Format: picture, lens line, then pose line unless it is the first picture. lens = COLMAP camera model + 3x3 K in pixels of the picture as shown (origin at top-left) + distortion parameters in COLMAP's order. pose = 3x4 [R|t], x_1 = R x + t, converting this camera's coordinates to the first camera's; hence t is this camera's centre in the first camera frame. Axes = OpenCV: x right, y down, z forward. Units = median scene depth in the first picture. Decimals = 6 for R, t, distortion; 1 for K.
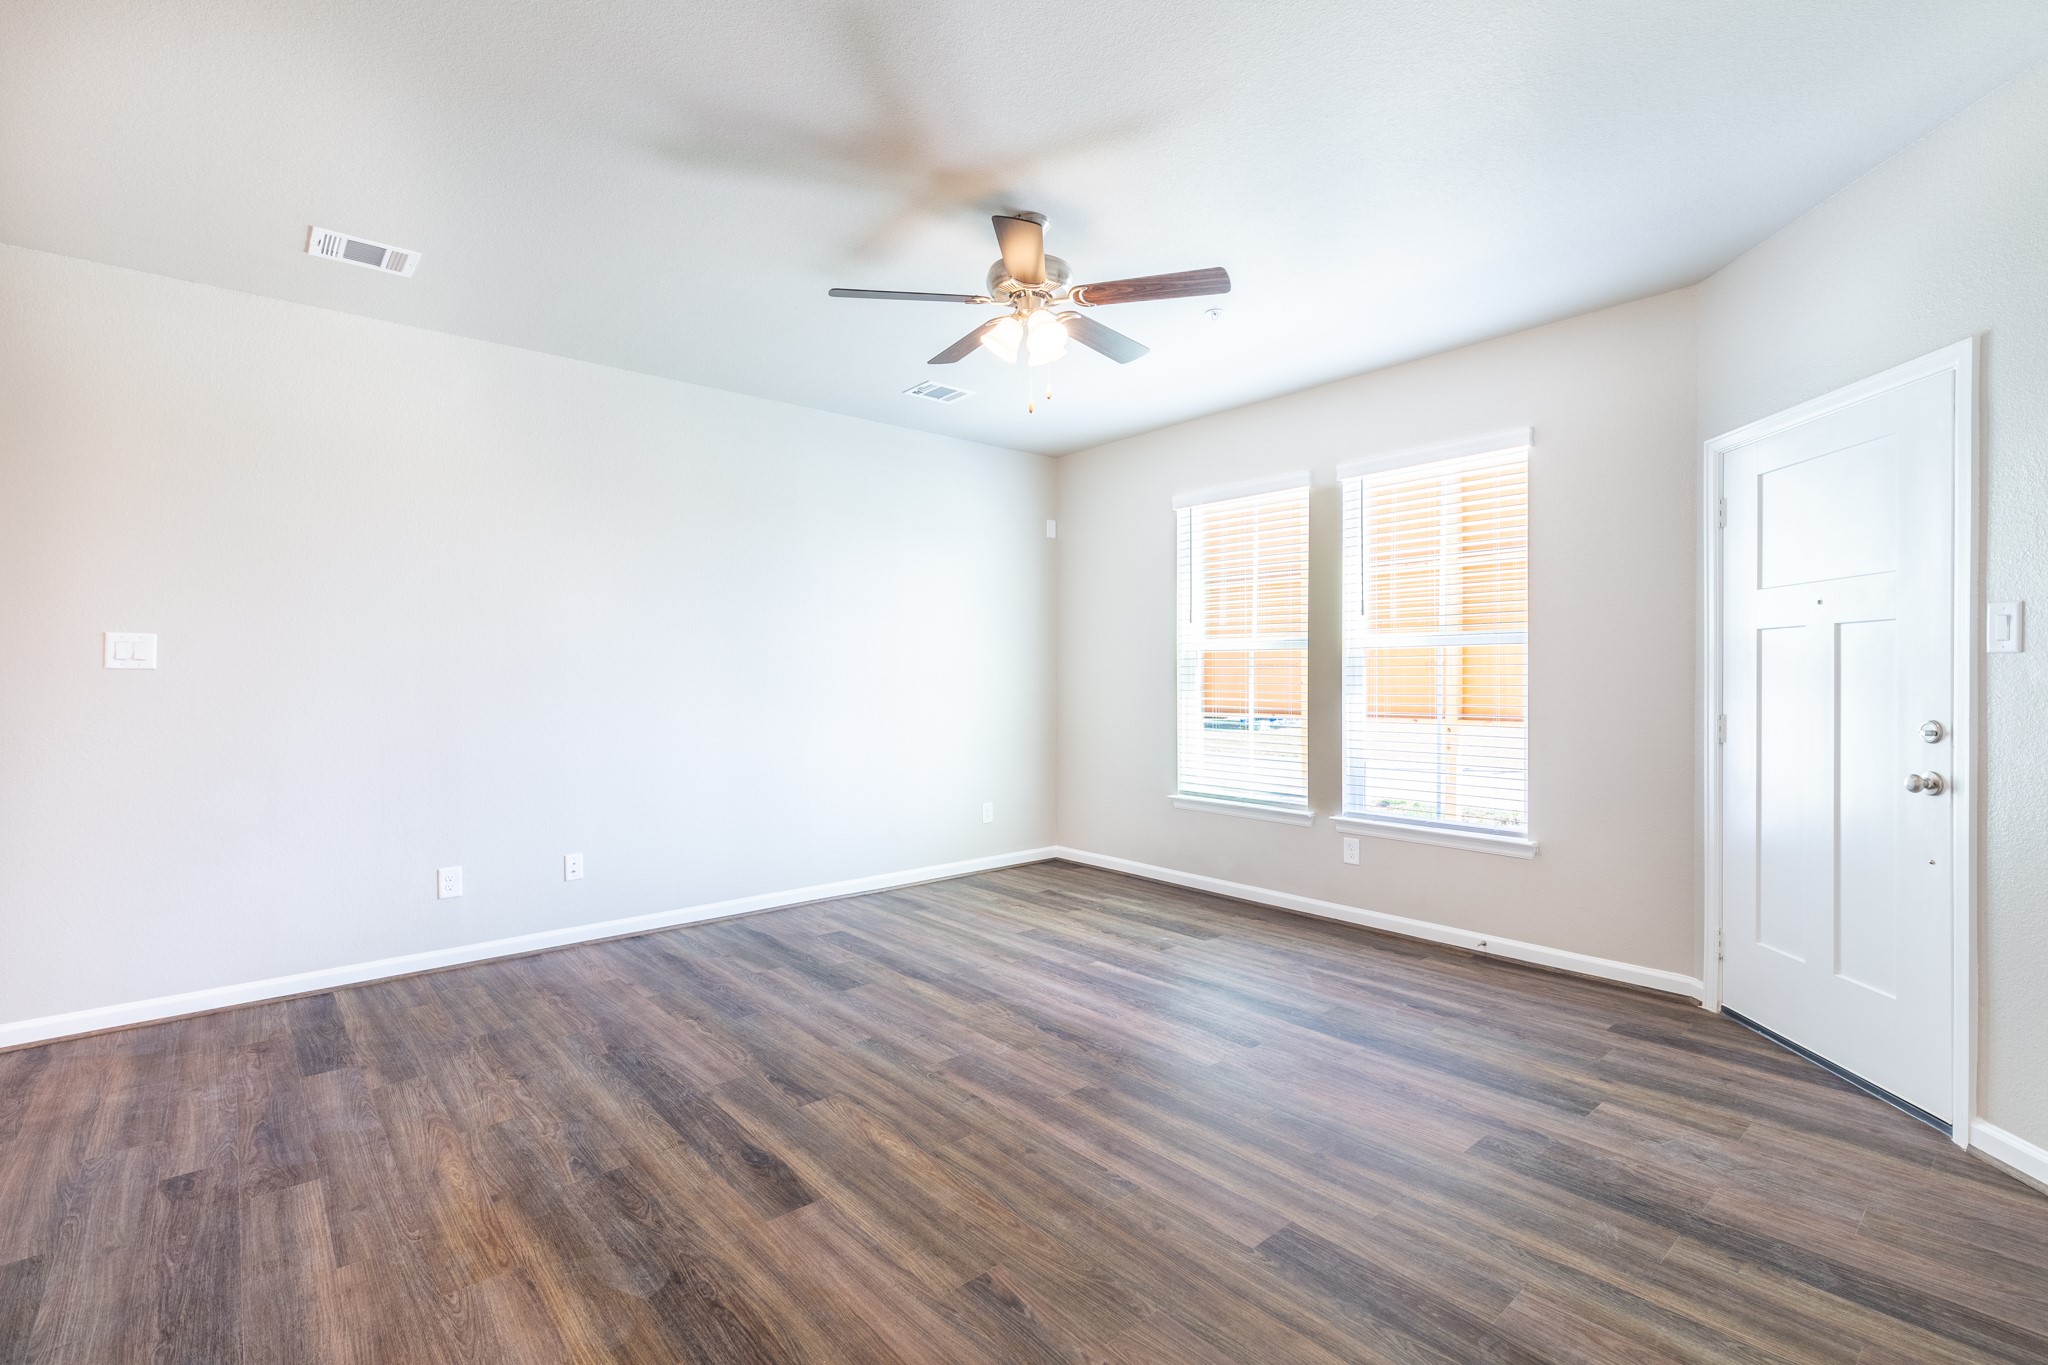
lens RADIAL K [[980.1, 0, 1021.2], [0, 980.1, 682.9], [0, 0, 1]] dist [0.012413, -0.001897]
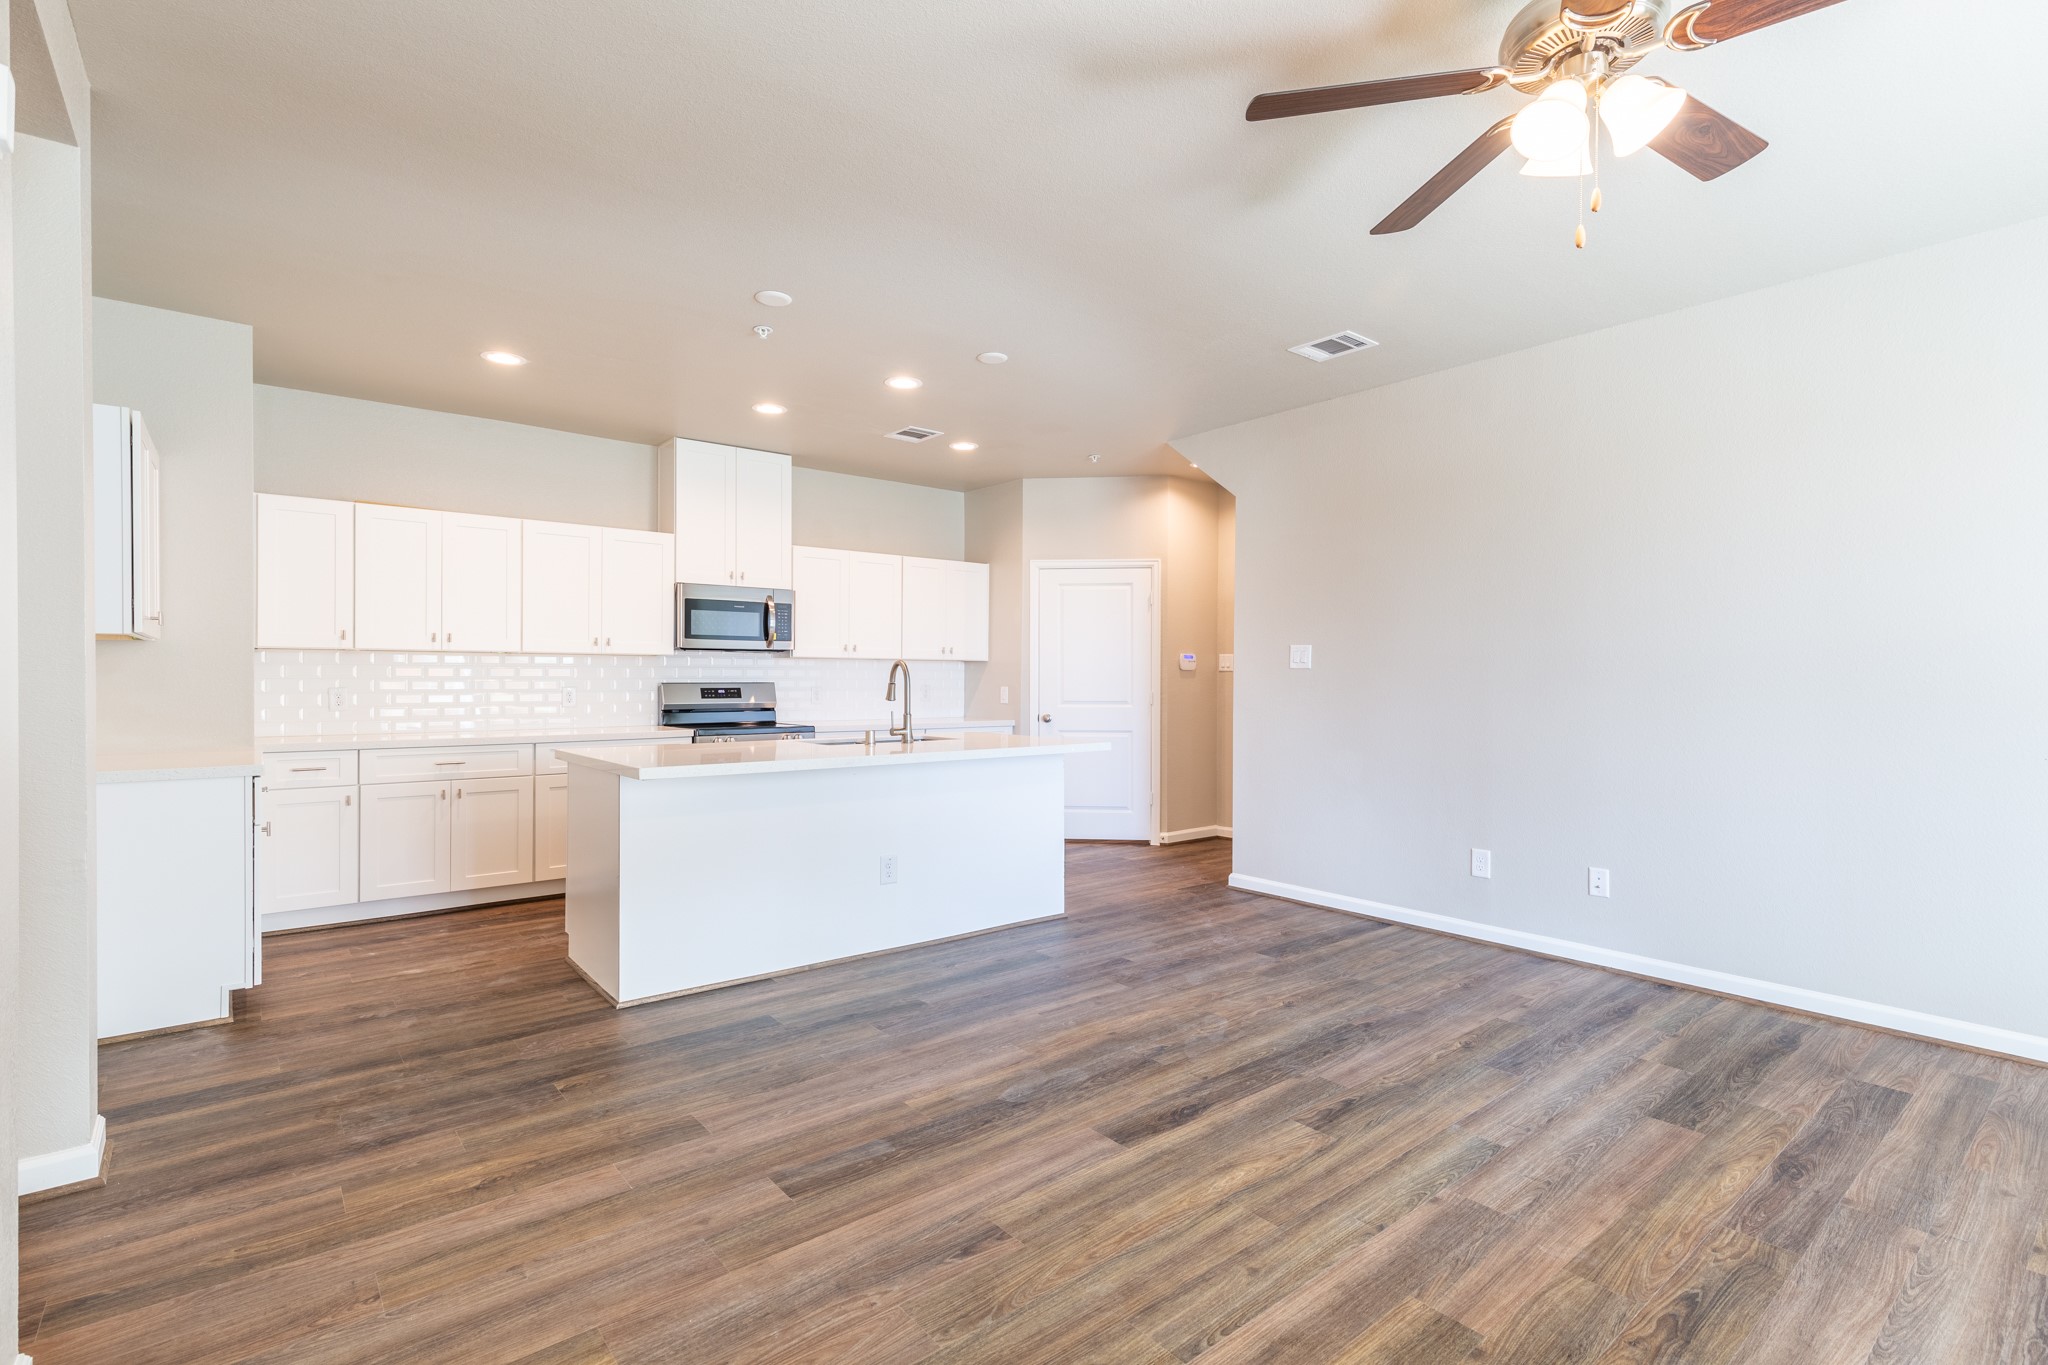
lens RADIAL K [[901.0, 0, 962.9], [0, 901.0, 655.0], [0, 0, 1]] dist [0.007865, -0.000972]
pose [[-0.062019, -0.018941, -0.997895, 0.655059], [-0.010066, 0.999781, -0.018351, -0.005069], [0.998024, 0.008907, -0.062196, 0.692673]]
